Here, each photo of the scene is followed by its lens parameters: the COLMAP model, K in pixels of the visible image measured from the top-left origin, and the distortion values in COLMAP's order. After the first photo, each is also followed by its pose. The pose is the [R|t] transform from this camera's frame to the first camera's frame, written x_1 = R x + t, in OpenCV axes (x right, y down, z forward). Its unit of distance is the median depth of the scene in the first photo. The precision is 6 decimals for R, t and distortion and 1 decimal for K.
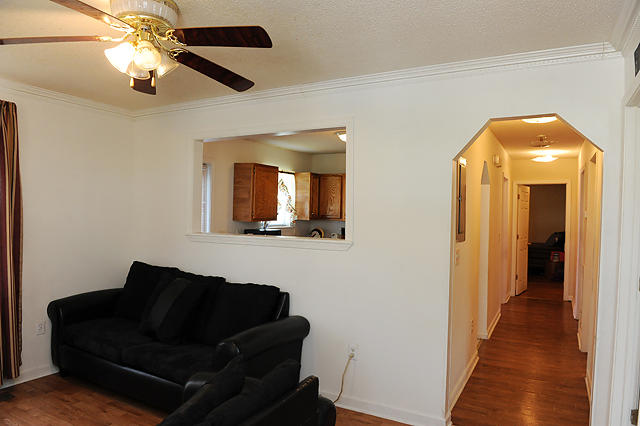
lens RADIAL K [[436.3, 0, 320.0], [0, 436.3, 213.0], [0, 0, 1]] dist [-0.041236, -0.000626]
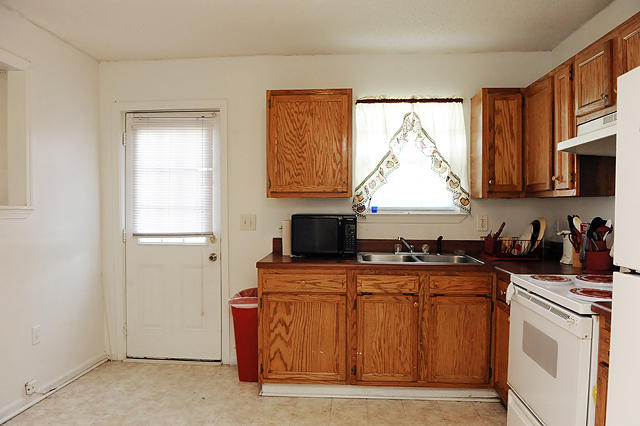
lens RADIAL K [[436.3, 0, 320.0], [0, 436.3, 213.0], [0, 0, 1]] dist [-0.041236, -0.000626]
pose [[0.415352, 0.019533, -0.909451, 0.319856], [-0.001281, 0.999781, 0.020888, 0.024119], [0.909660, -0.007511, 0.415286, 0.706990]]
